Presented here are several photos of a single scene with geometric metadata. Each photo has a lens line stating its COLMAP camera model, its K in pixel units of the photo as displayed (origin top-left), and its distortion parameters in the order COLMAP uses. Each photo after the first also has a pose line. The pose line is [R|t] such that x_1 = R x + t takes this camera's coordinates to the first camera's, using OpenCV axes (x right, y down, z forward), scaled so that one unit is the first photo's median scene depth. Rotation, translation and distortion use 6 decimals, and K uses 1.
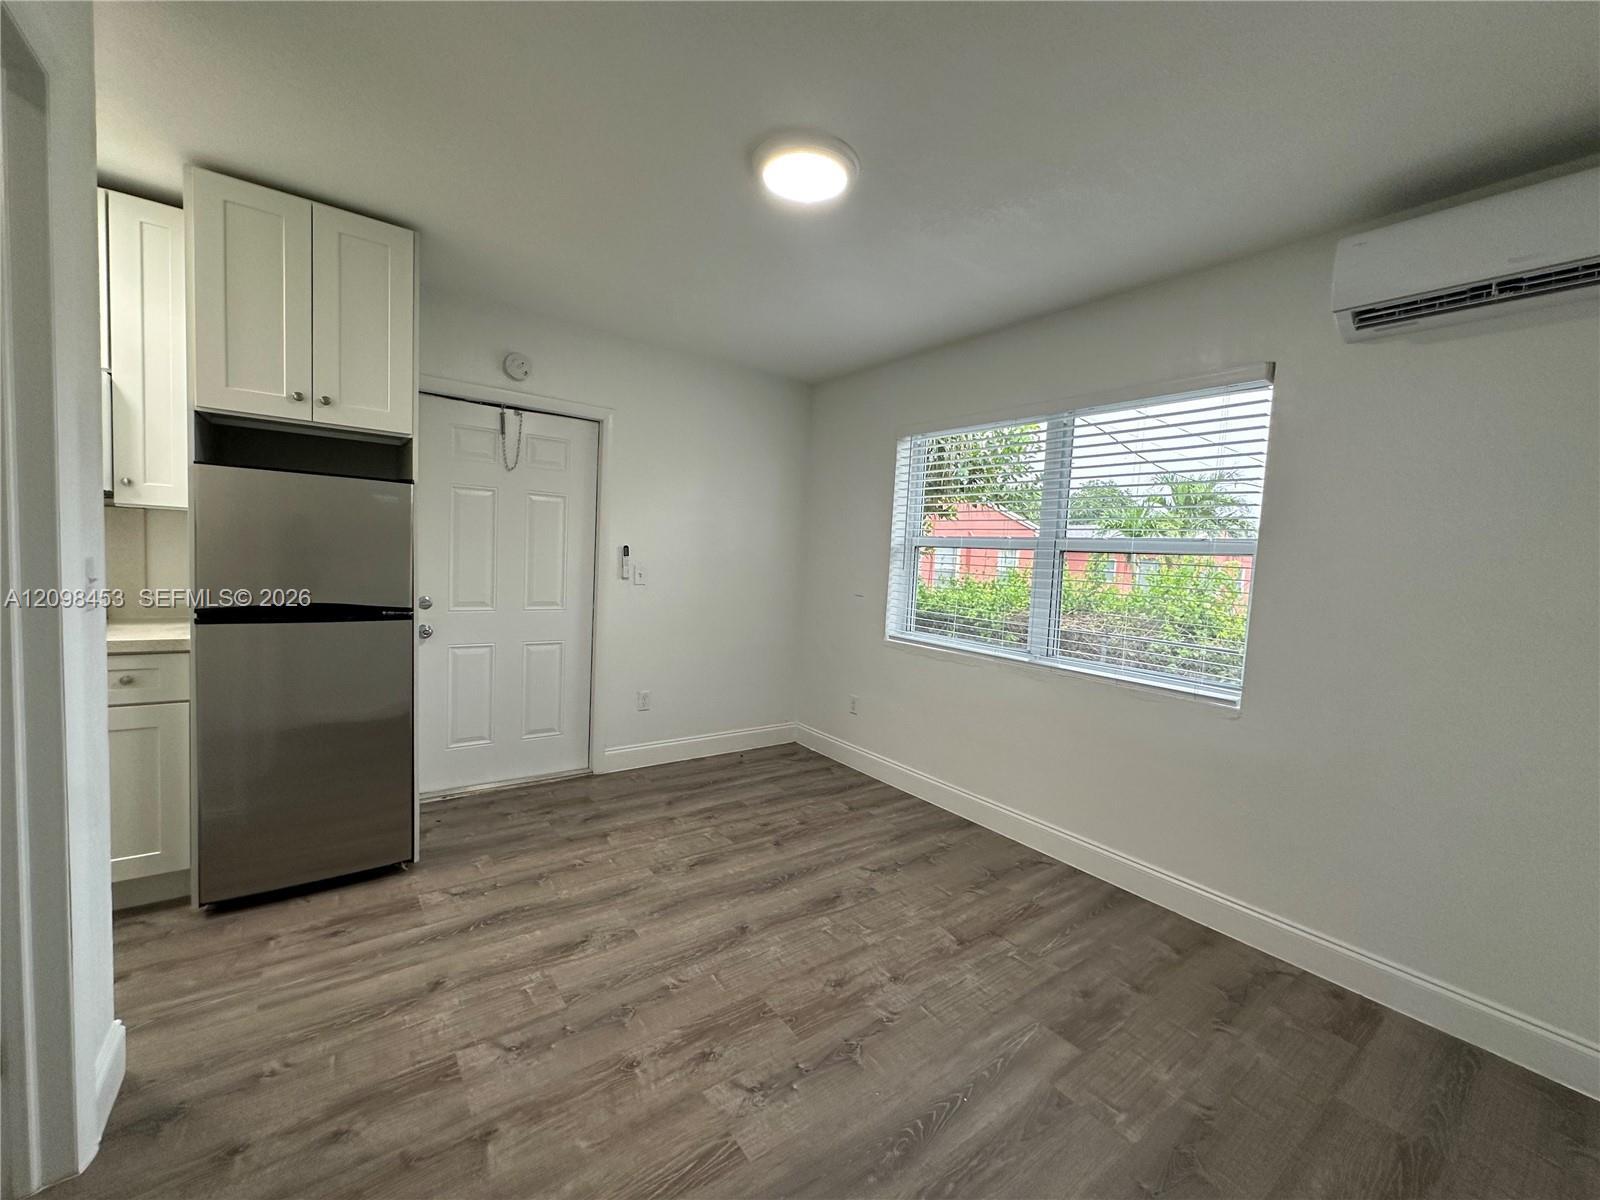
lens RADIAL K [[636.0, 0, 798.7], [0, 636.0, 598.2], [0, 0, 1]] dist [-0.002171, 0.000050]
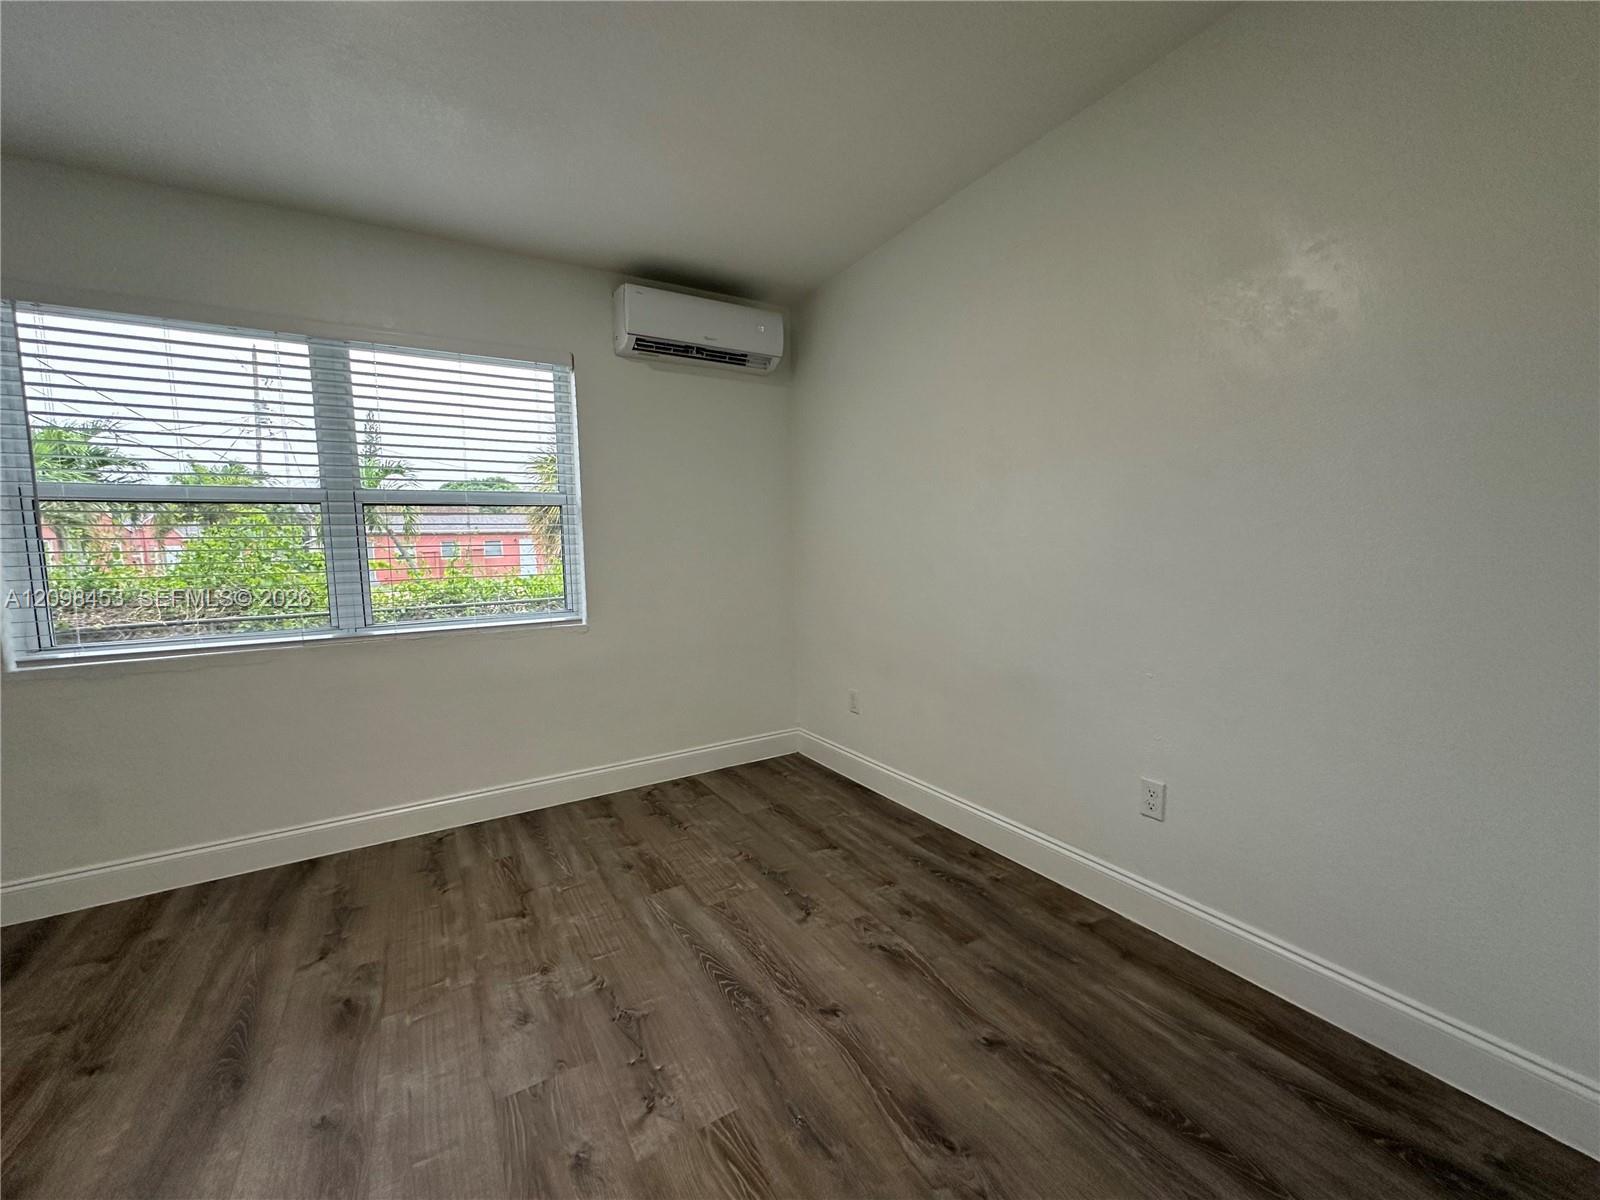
lens RADIAL K [[636.0, 0, 799.0], [0, 636.0, 599.9], [0, 0, 1]] dist [-0.002171, 0.000050]
pose [[0.092982, -0.140811, 0.985660, -0.464897], [0.095189, 0.986672, 0.131976, -0.003360], [-0.991107, 0.081552, 0.105147, 0.372474]]
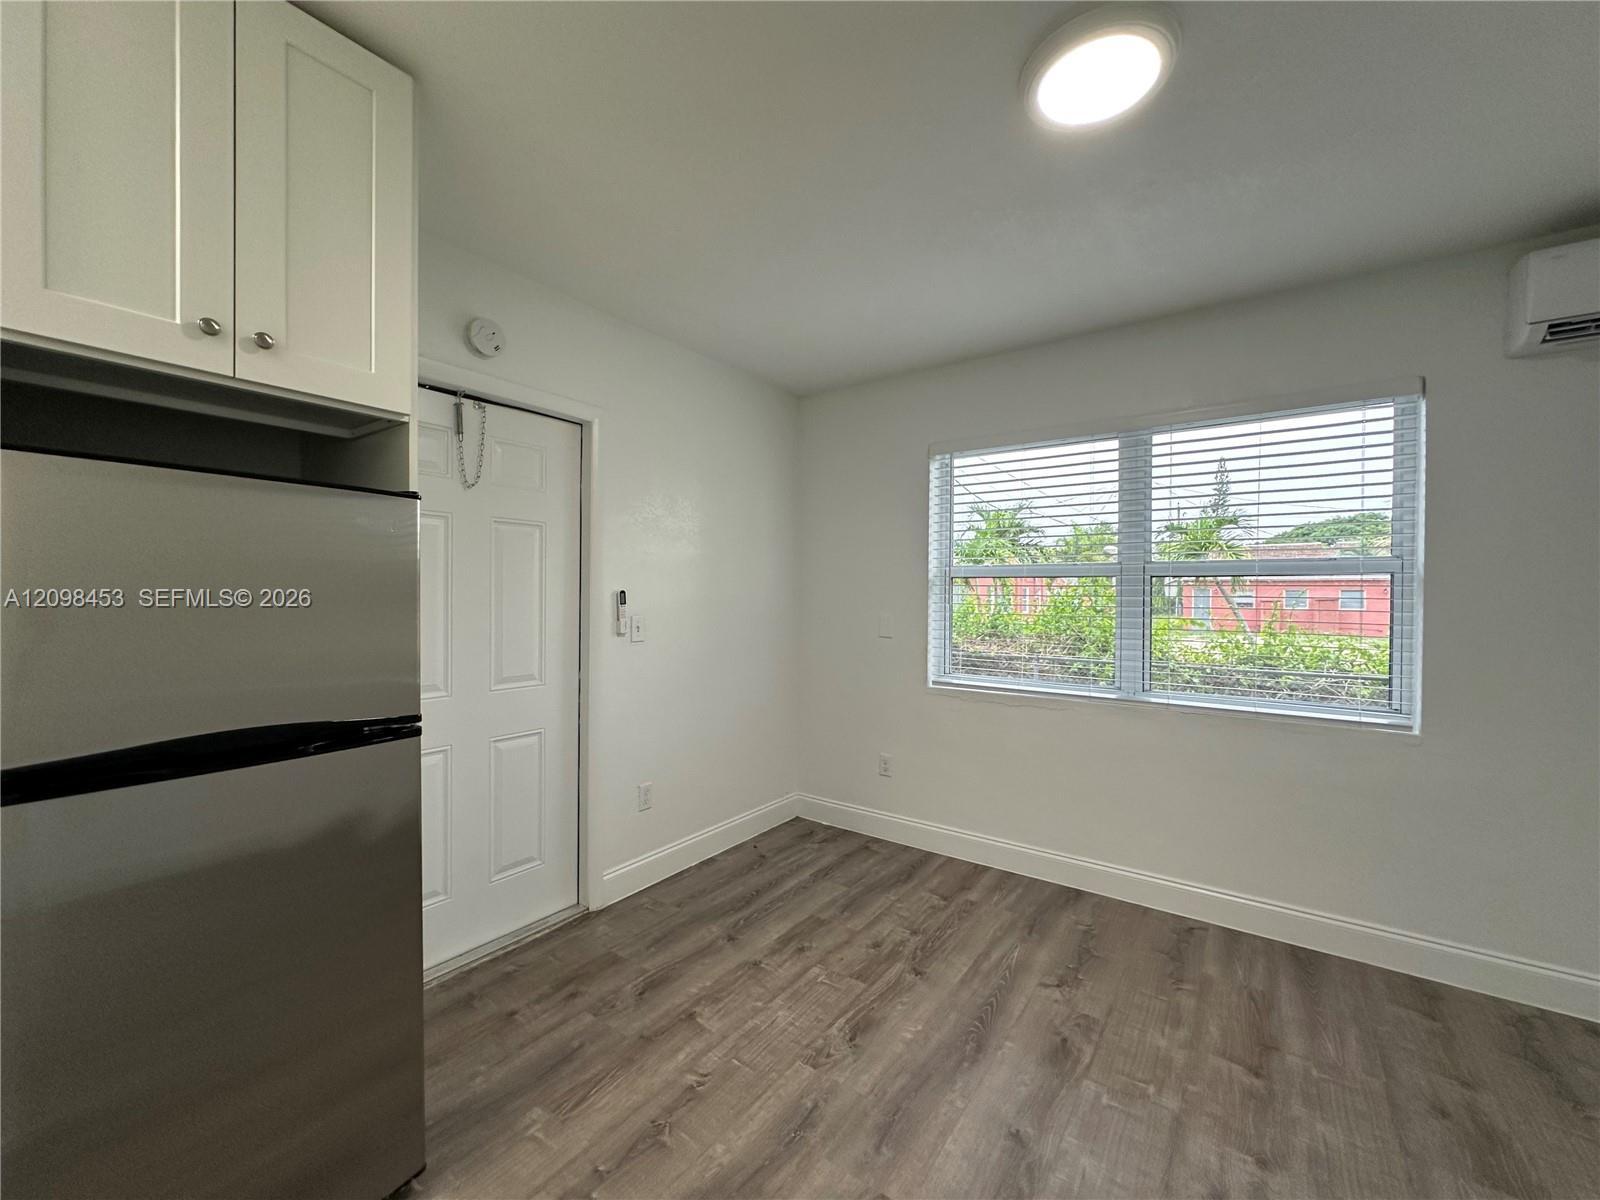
lens RADIAL K [[636.0, 0, 798.6], [0, 636.0, 597.9], [0, 0, 1]] dist [-0.002171, 0.000050]
pose [[0.952446, -0.045076, 0.301356, -0.406252], [0.061259, 0.997131, -0.044463, -0.038374], [-0.298487, 0.060809, 0.952475, 0.312231]]
